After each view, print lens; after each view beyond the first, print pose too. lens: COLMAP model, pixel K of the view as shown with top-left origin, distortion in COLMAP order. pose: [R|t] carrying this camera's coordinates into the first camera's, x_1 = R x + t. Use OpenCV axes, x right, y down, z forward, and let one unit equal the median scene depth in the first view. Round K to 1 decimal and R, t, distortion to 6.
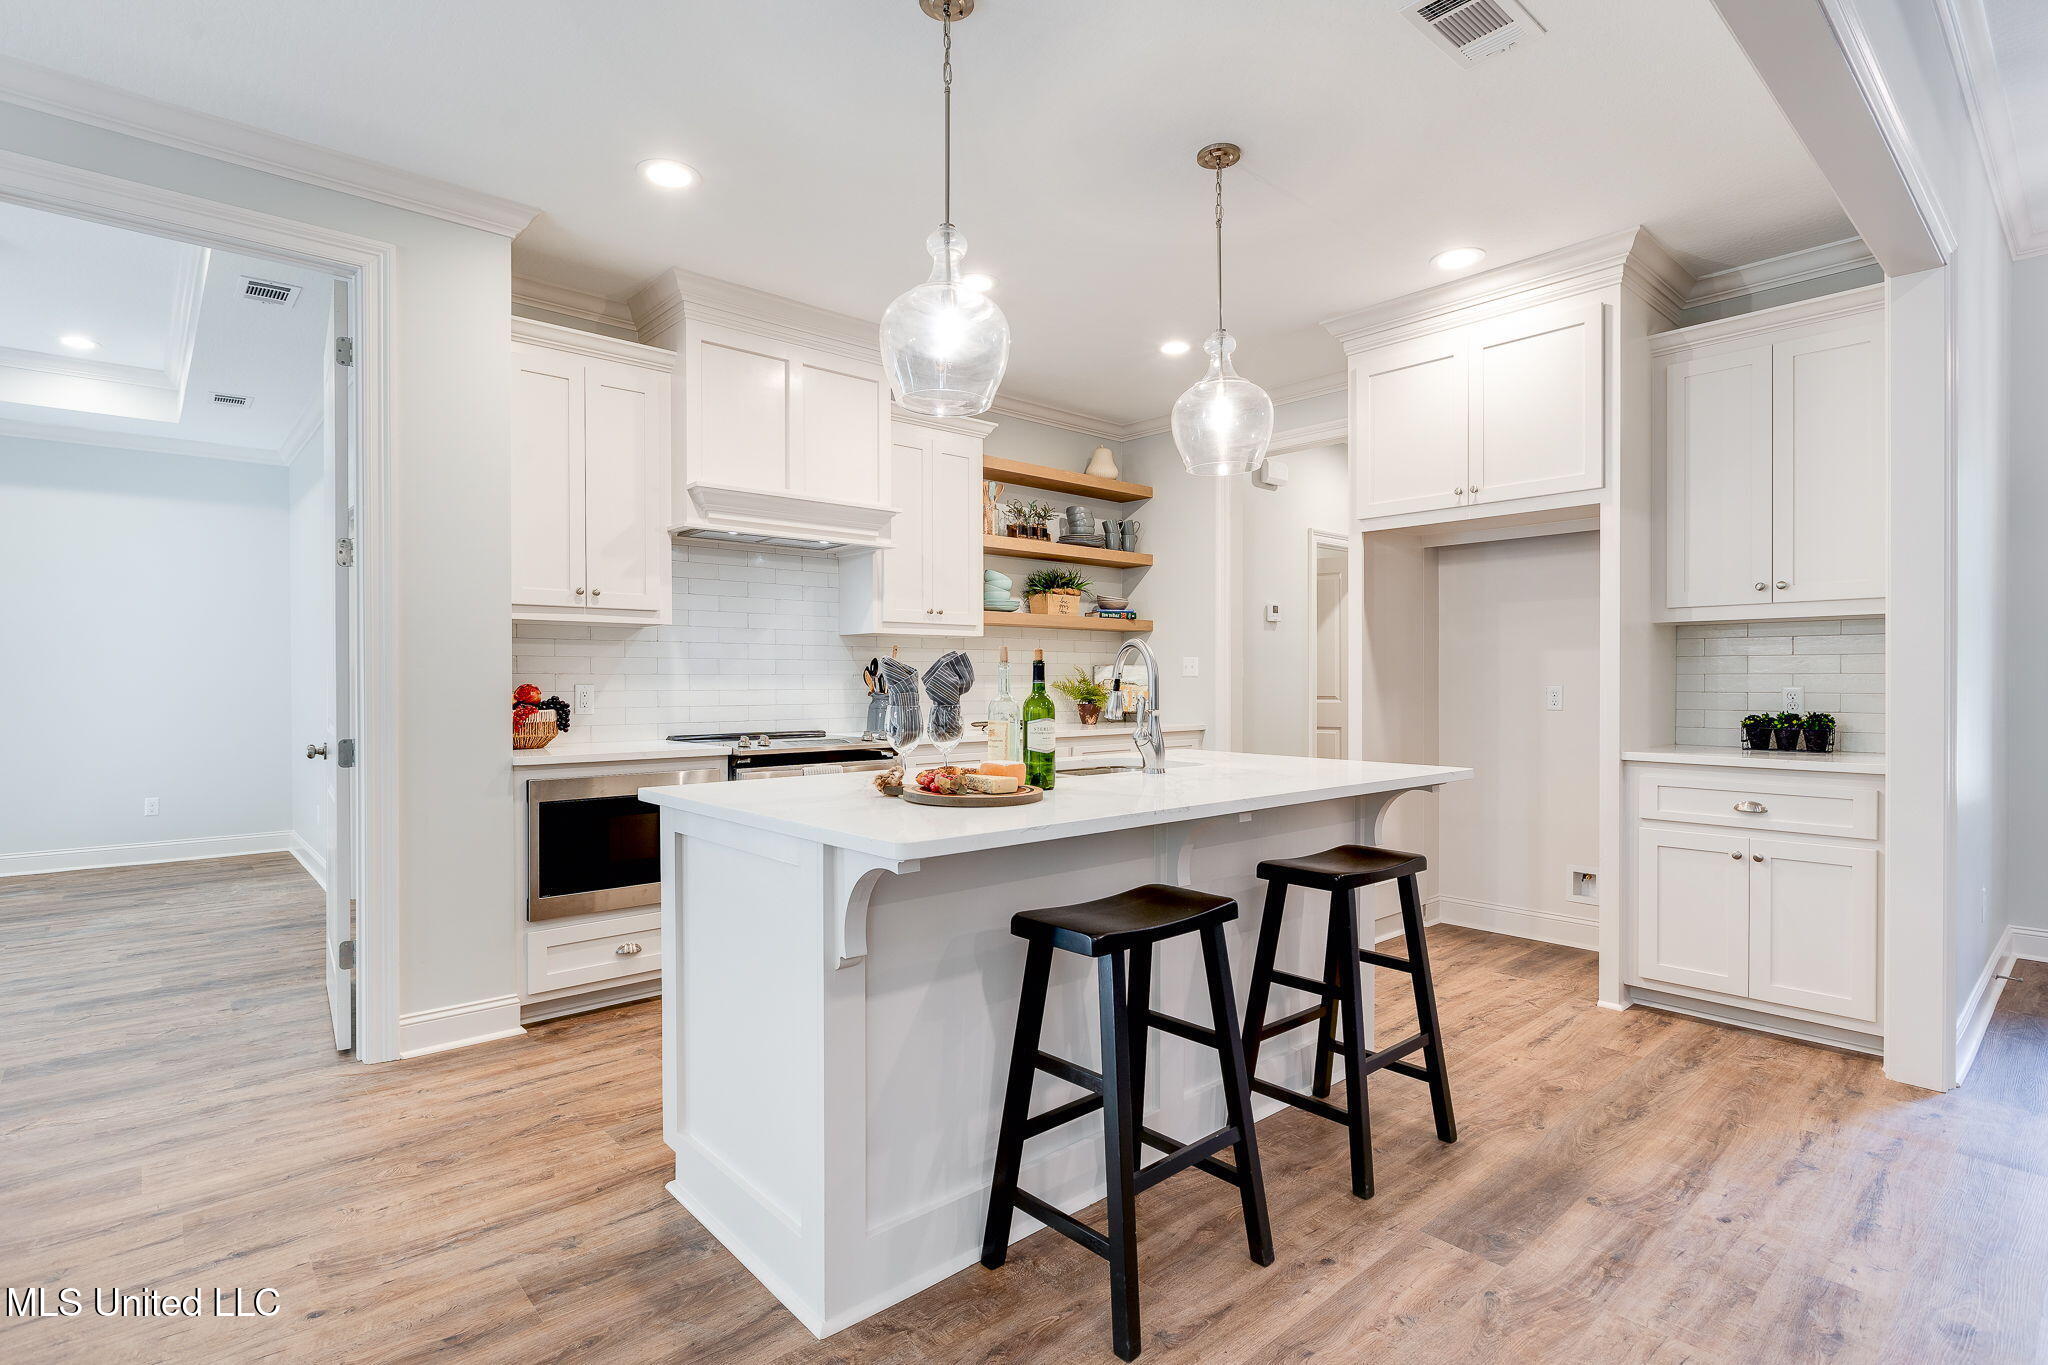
lens RADIAL K [[1001.6, 0, 1018.8], [0, 1001.6, 686.9], [0, 0, 1]] dist [-0.002005, -0.001090]
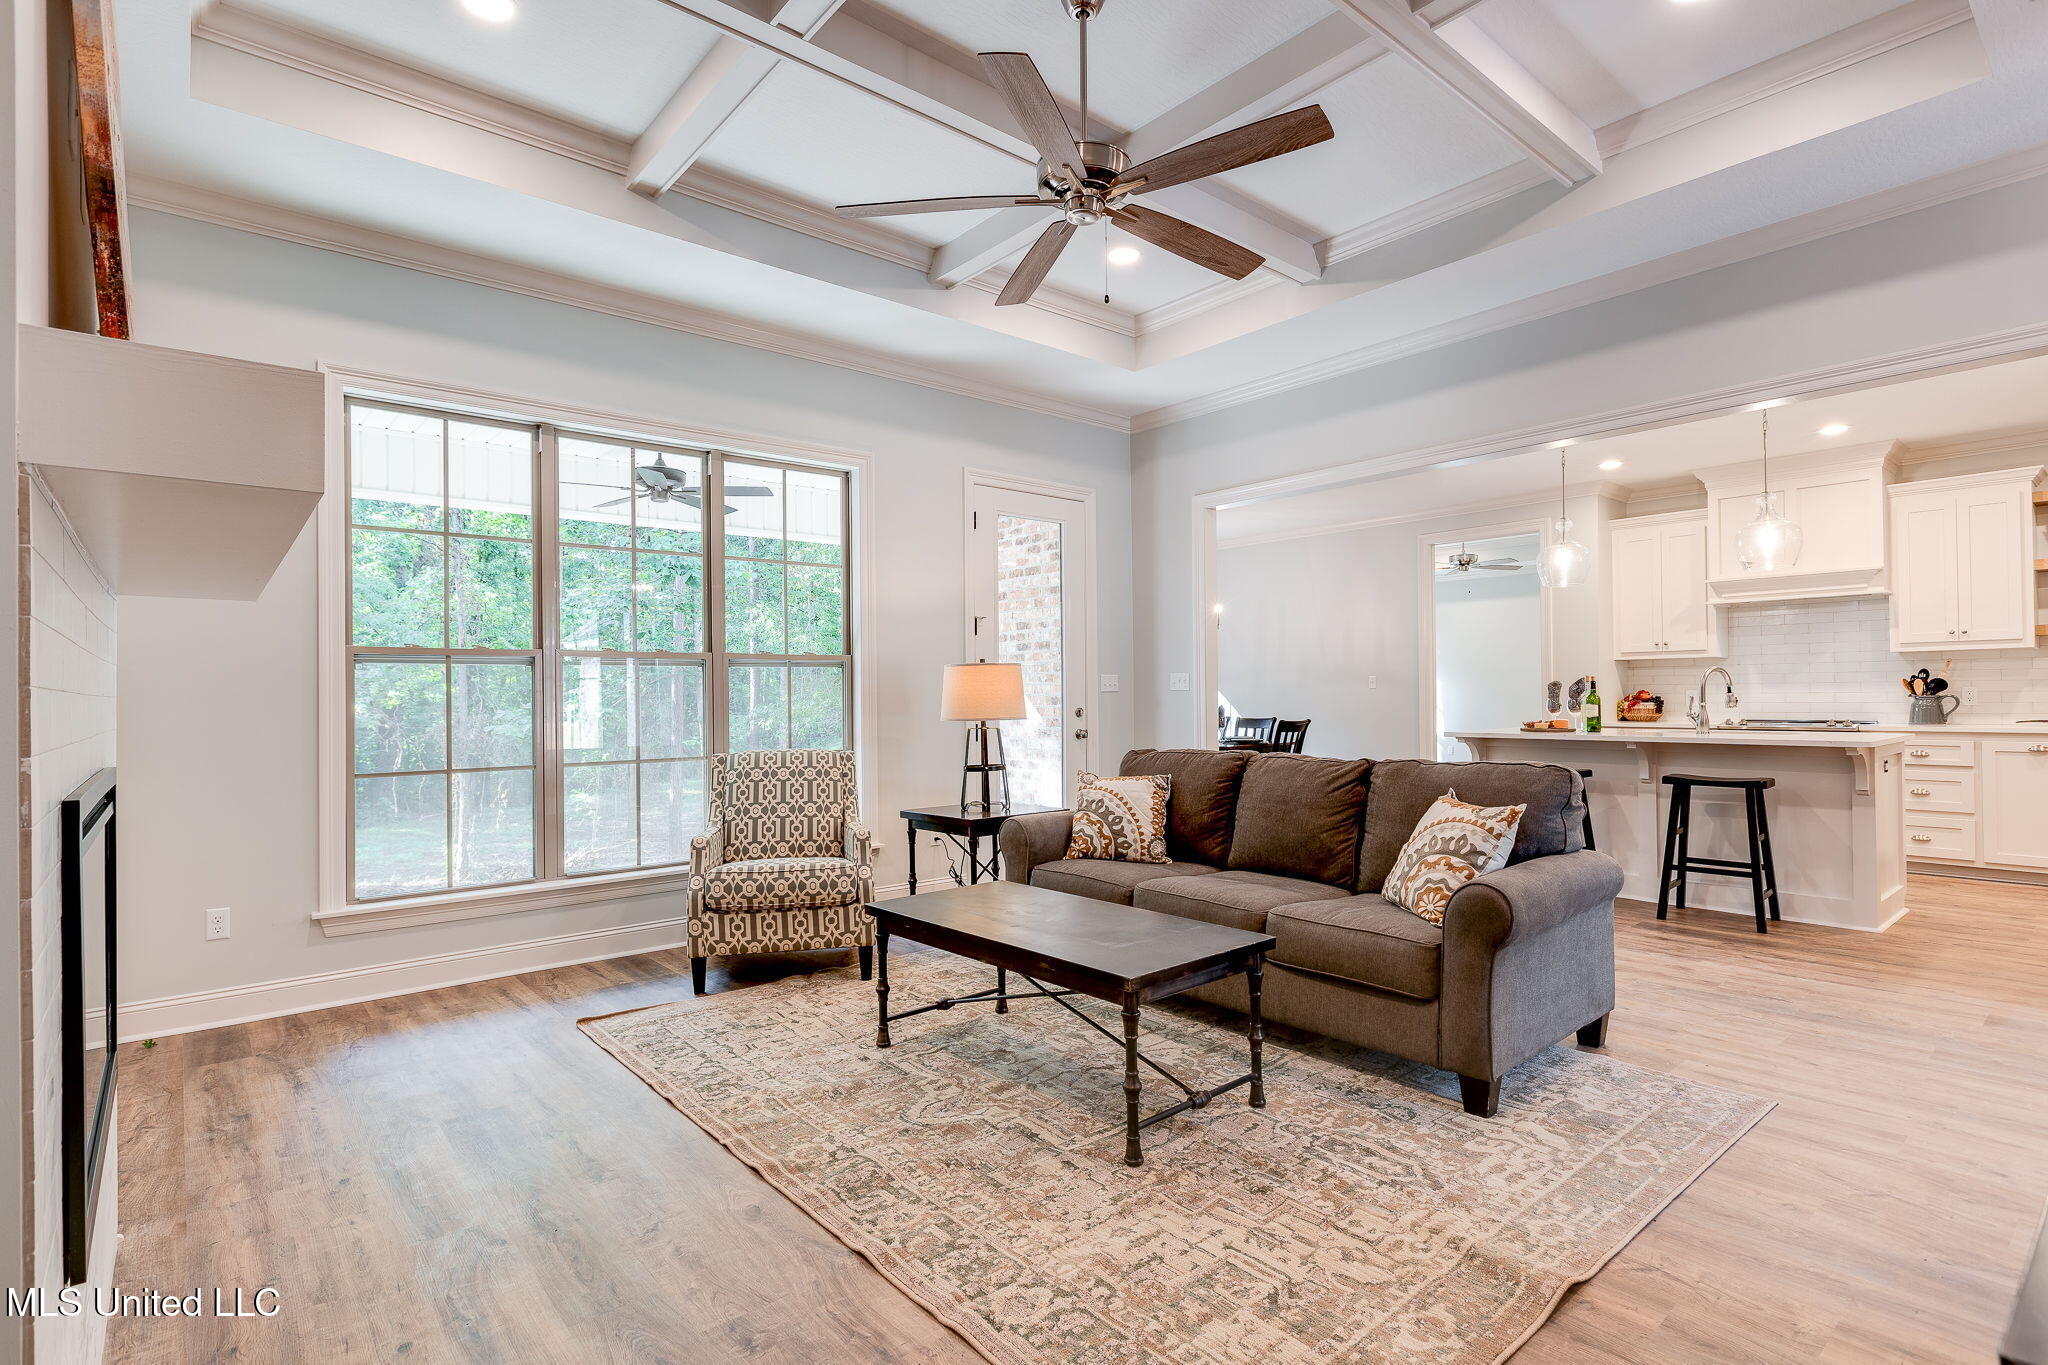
lens RADIAL K [[1001.6, 0, 1018.8], [0, 1001.6, 686.9], [0, 0, 1]] dist [-0.002005, -0.001090]
pose [[-0.023421, -0.007092, -0.999701, 1.508557], [0.002579, 0.999971, -0.007155, 0.002252], [0.999722, -0.002746, -0.023402, -0.223916]]
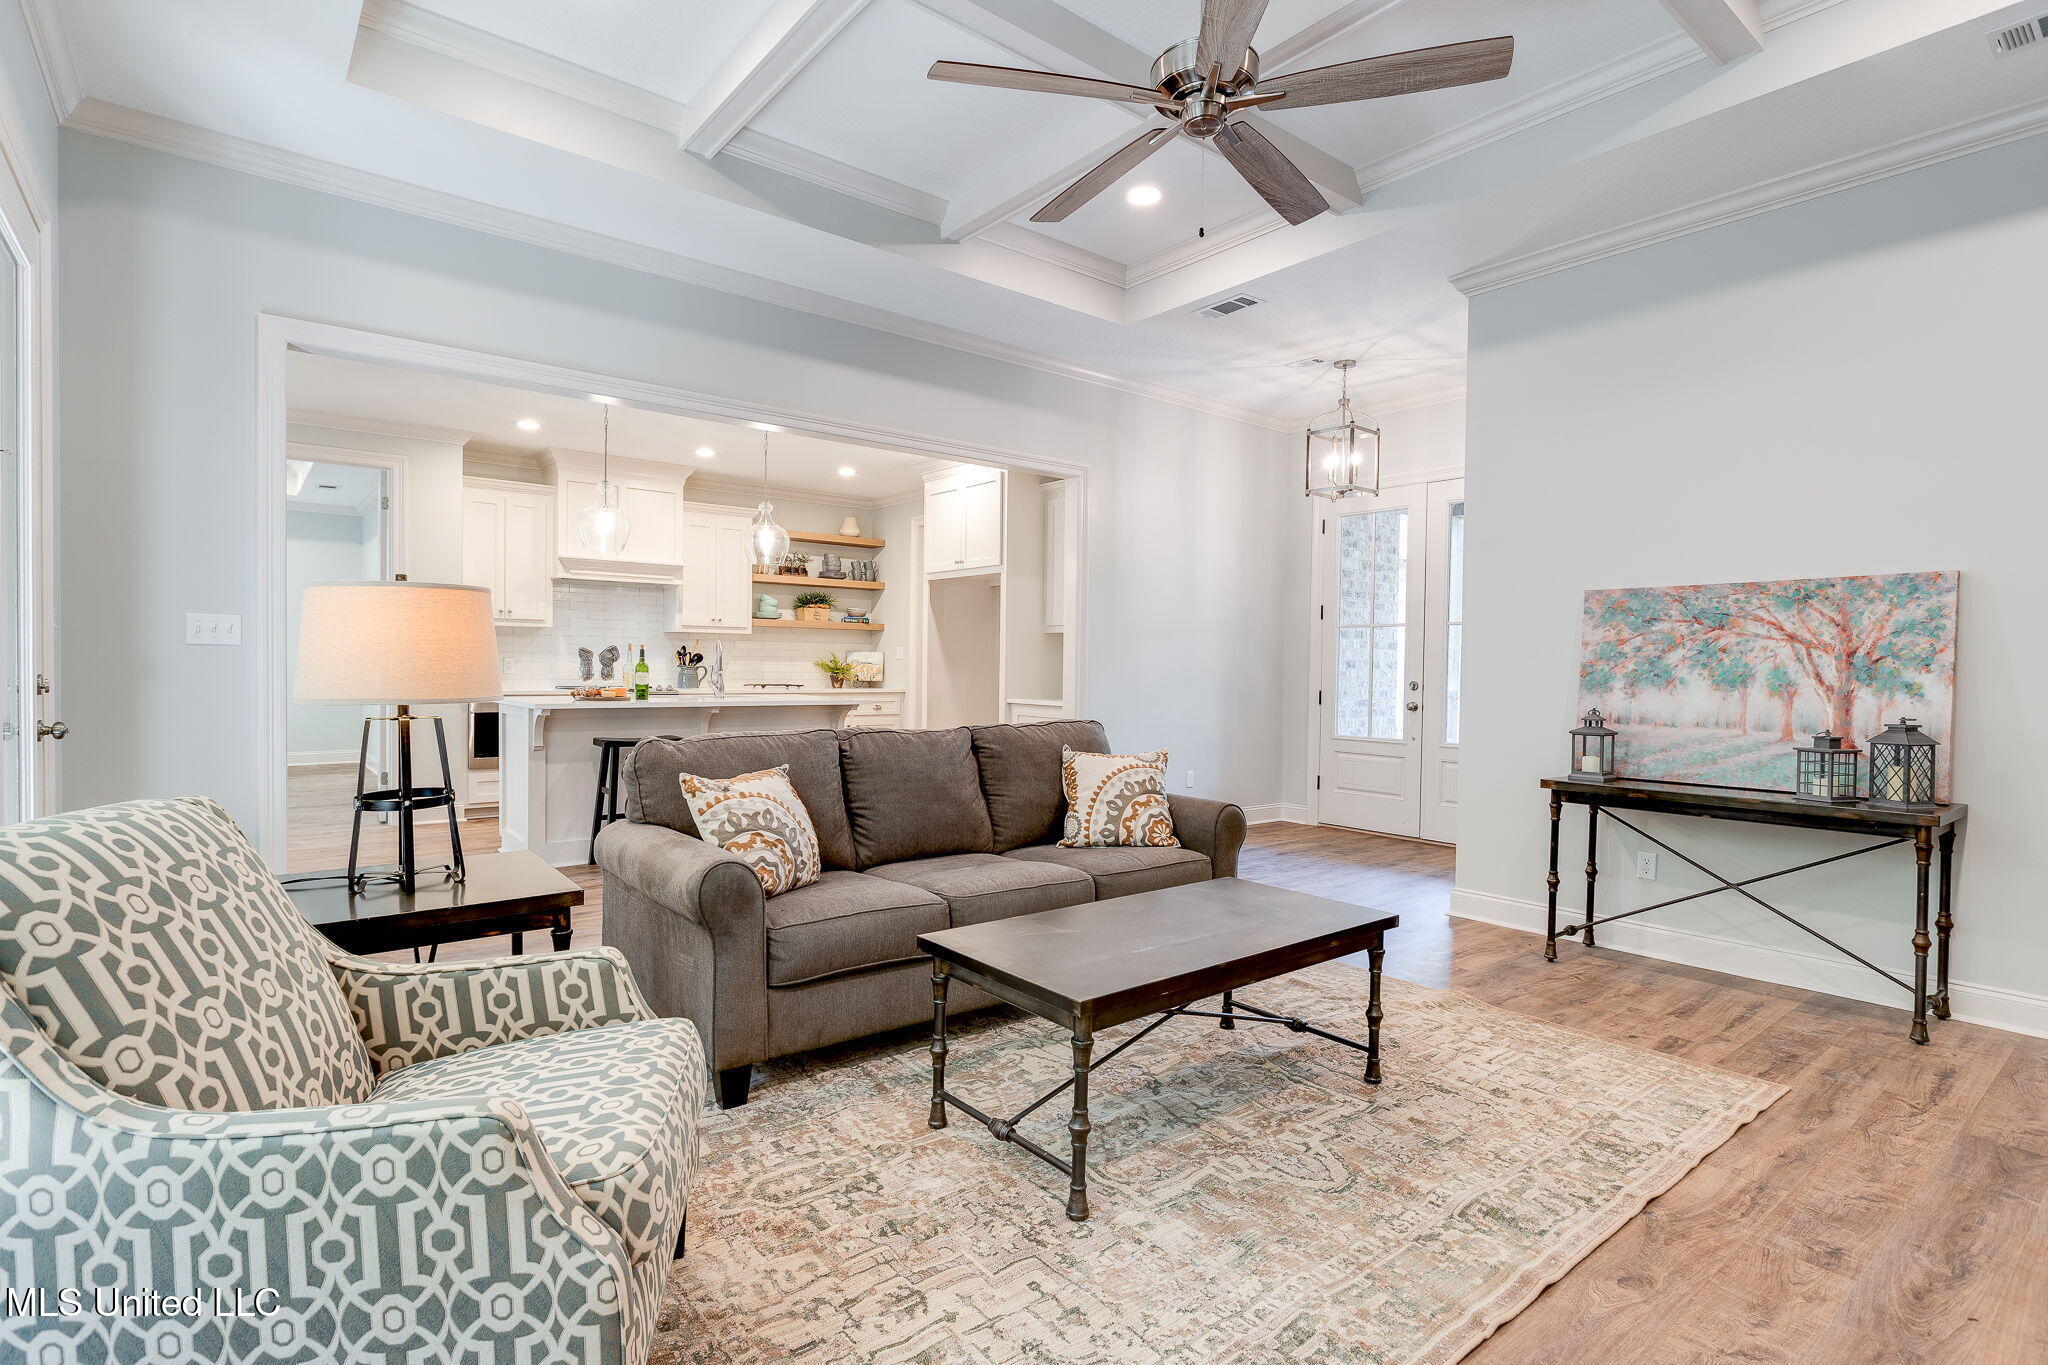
lens RADIAL K [[1001.6, 0, 1018.8], [0, 1001.6, 686.9], [0, 0, 1]] dist [-0.002005, -0.001090]
pose [[0.998551, 0.016135, -0.051334, 0.655836], [-0.015414, 0.999778, 0.014392, 0.011015], [0.051555, -0.013579, 0.998578, -0.886422]]
